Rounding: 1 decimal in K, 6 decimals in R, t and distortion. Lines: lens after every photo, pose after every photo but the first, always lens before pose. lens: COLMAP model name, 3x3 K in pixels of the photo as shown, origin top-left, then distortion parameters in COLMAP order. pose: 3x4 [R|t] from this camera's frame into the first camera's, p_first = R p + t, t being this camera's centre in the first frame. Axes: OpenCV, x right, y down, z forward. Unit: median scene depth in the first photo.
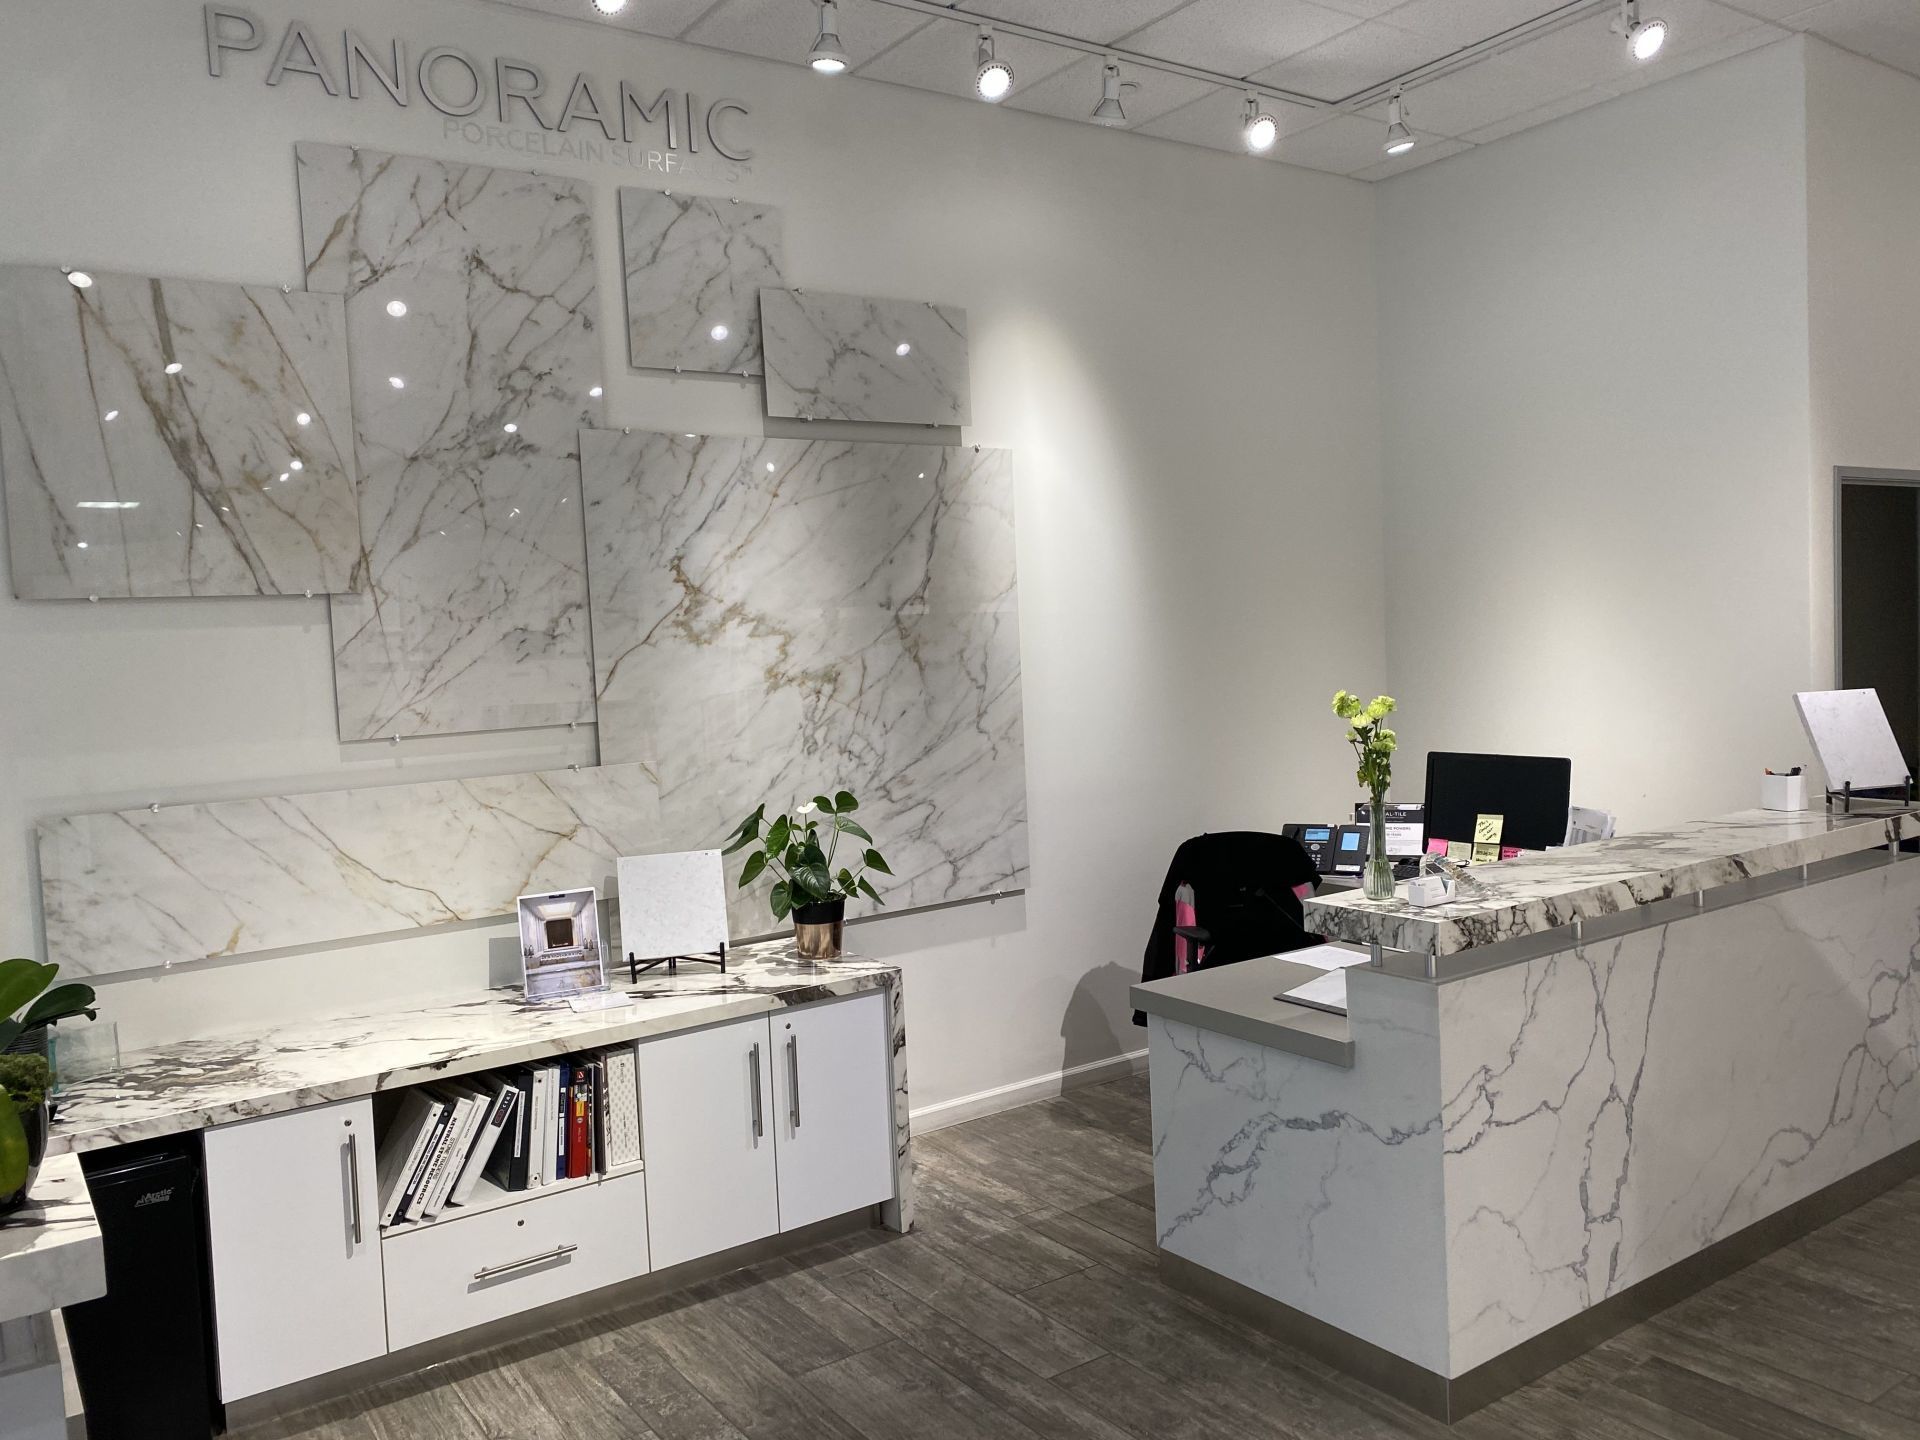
lens RADIAL K [[1459.1, 0, 962.7], [0, 1459.1, 699.8], [0, 0, 1]] dist [0.036616, -0.034317]
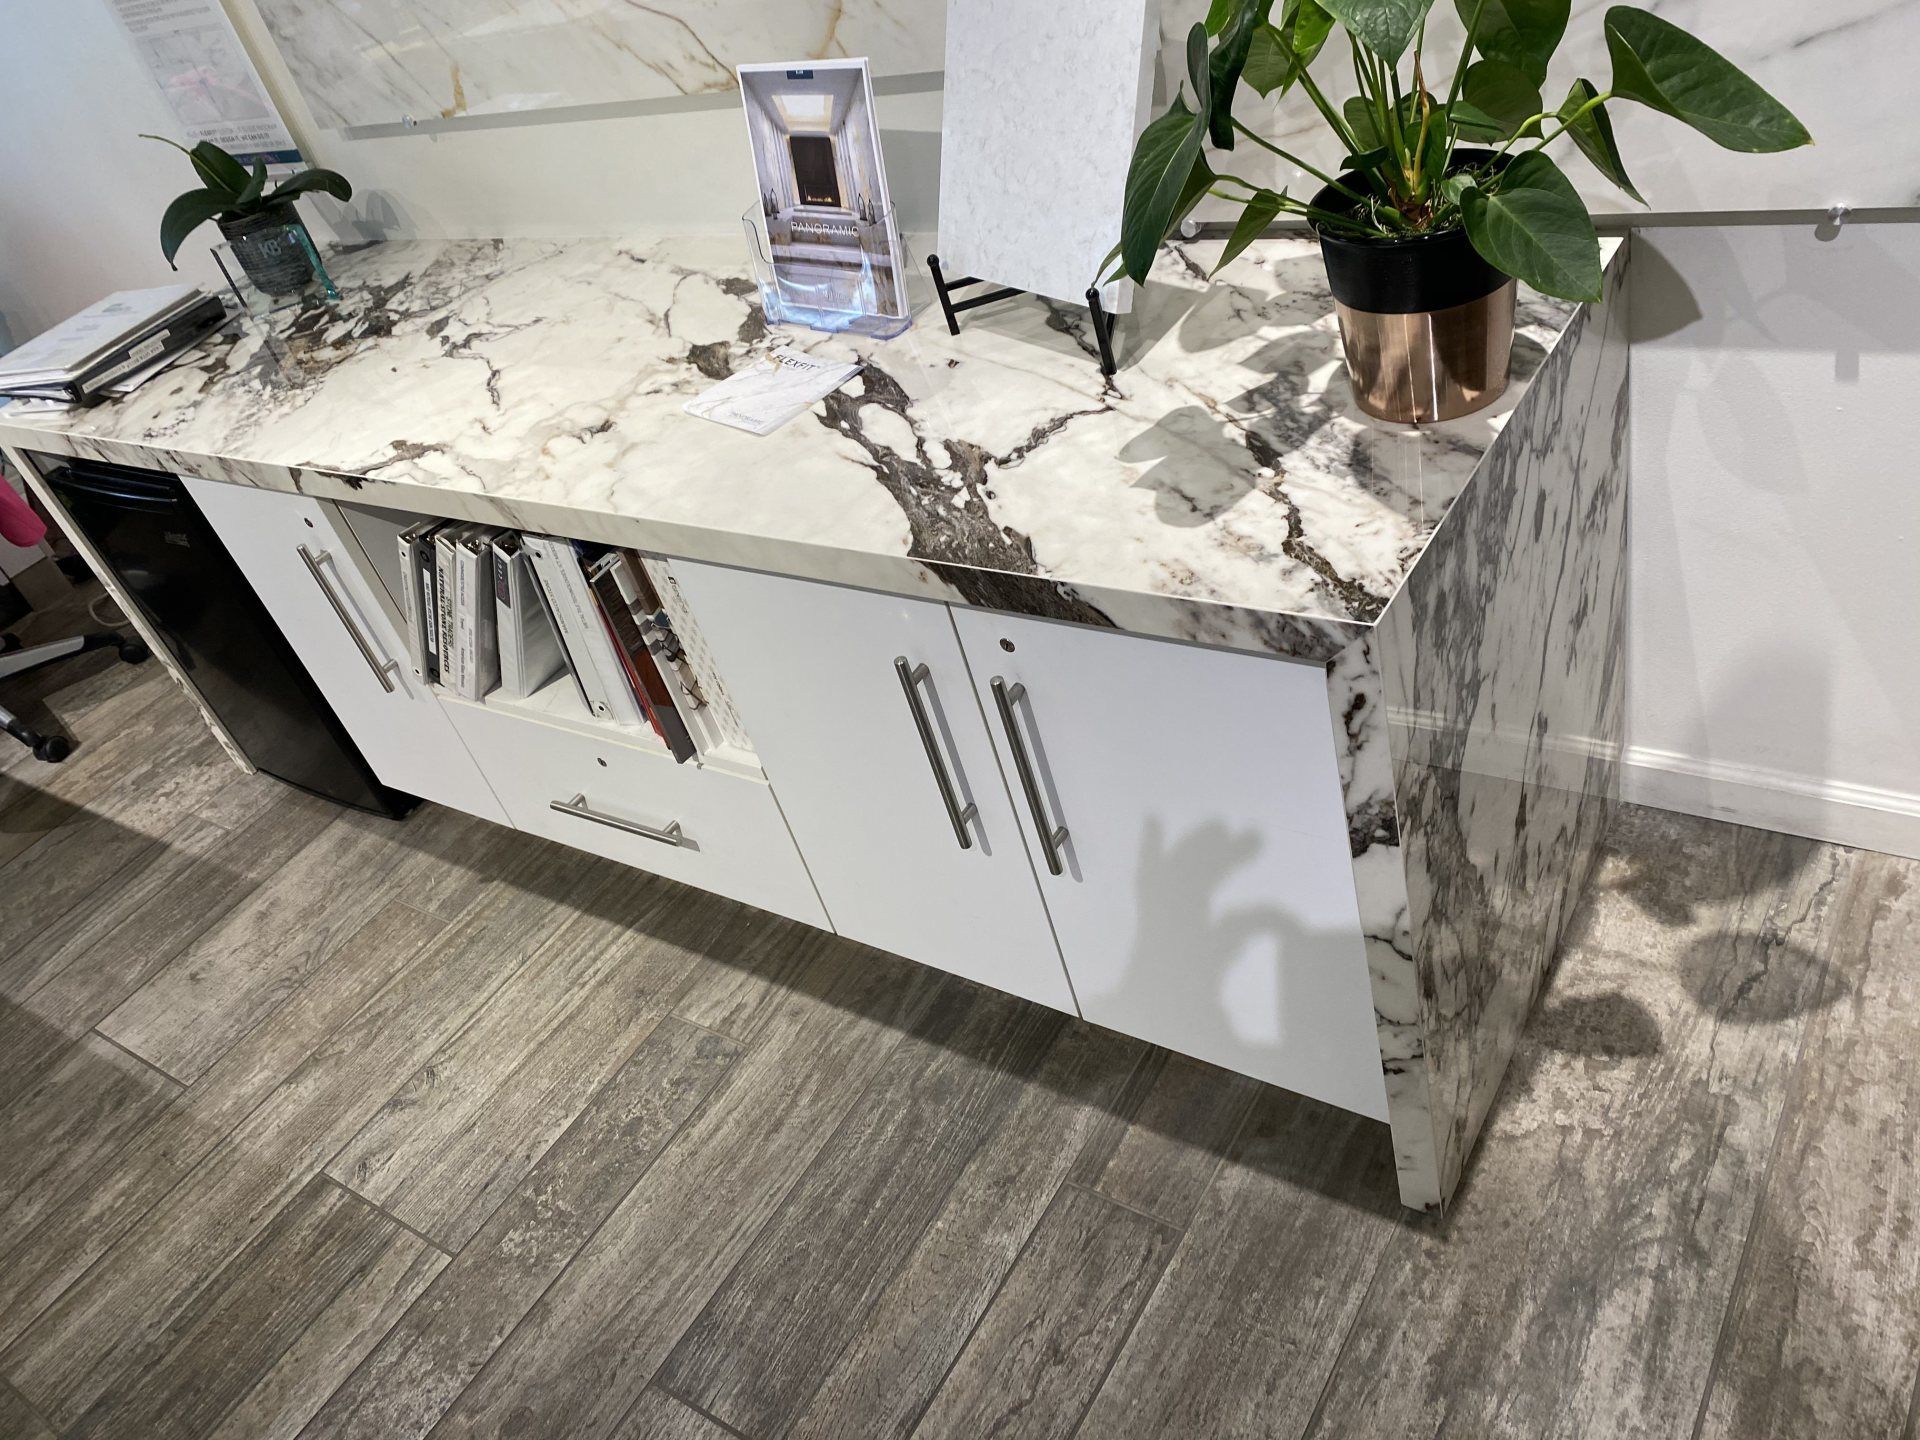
lens RADIAL K [[1459.1, 0, 956.3], [0, 1459.1, 717.0], [0, 0, 1]] dist [0.036616, -0.034317]
pose [[0.360680, 0.535682, -0.763515, 0.136310], [0.200404, 0.754986, 0.624368, 0.026932], [0.910905, -0.378208, 0.164955, 0.923365]]
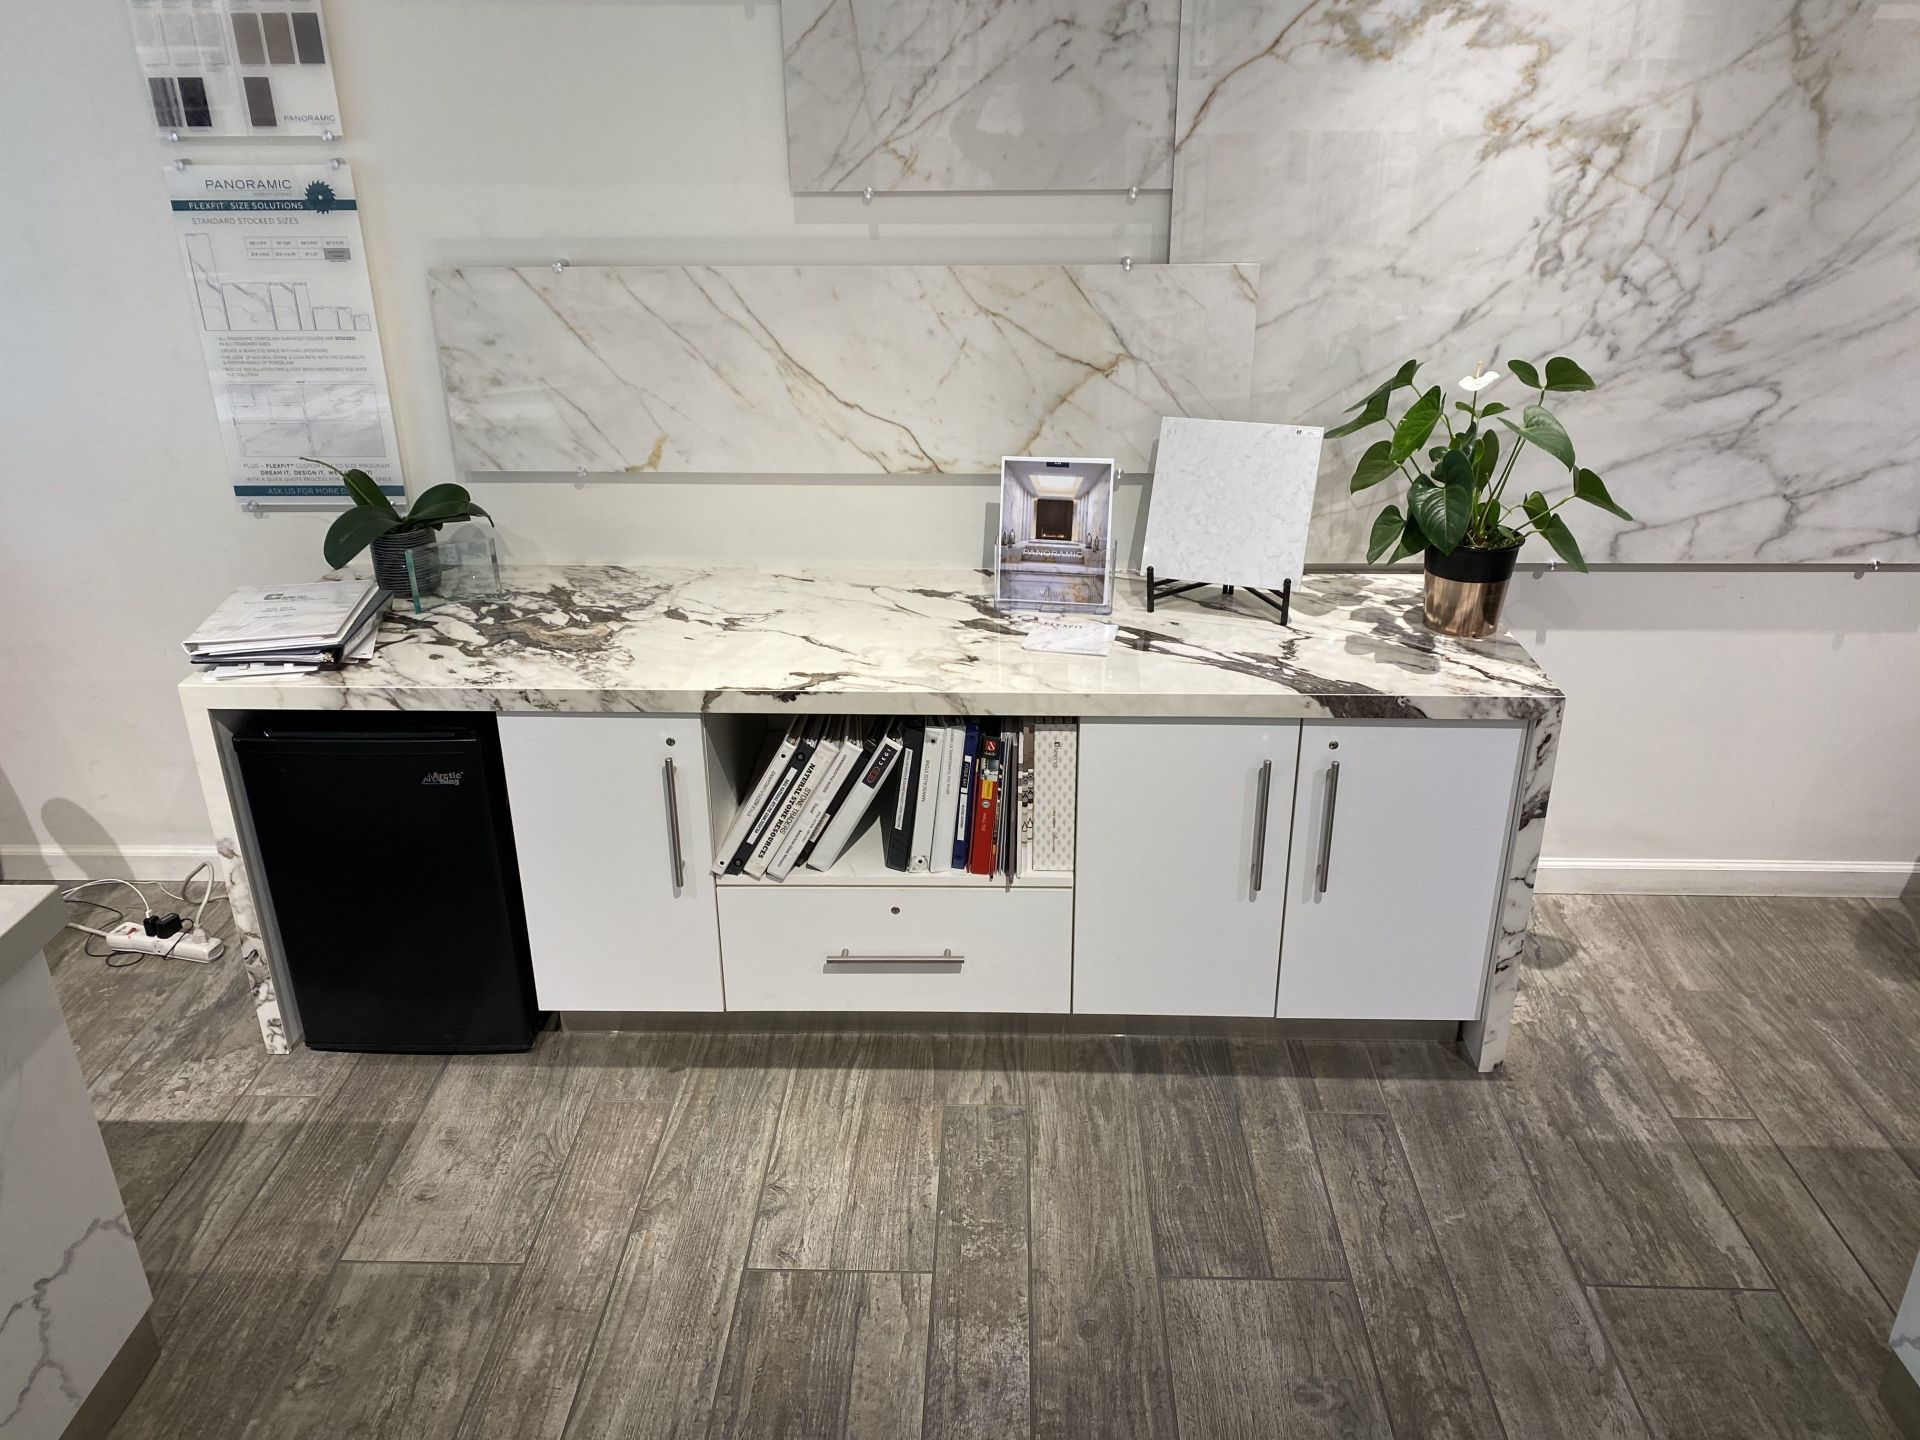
lens RADIAL K [[1459.1, 0, 967.3], [0, 1459.1, 724.2], [0, 0, 1]] dist [0.036616, -0.034317]
pose [[0.800151, 0.282125, -0.529305, 0.080863], [-0.056292, 0.913898, 0.402021, -0.024788], [0.597151, -0.291882, 0.747138, 0.444956]]
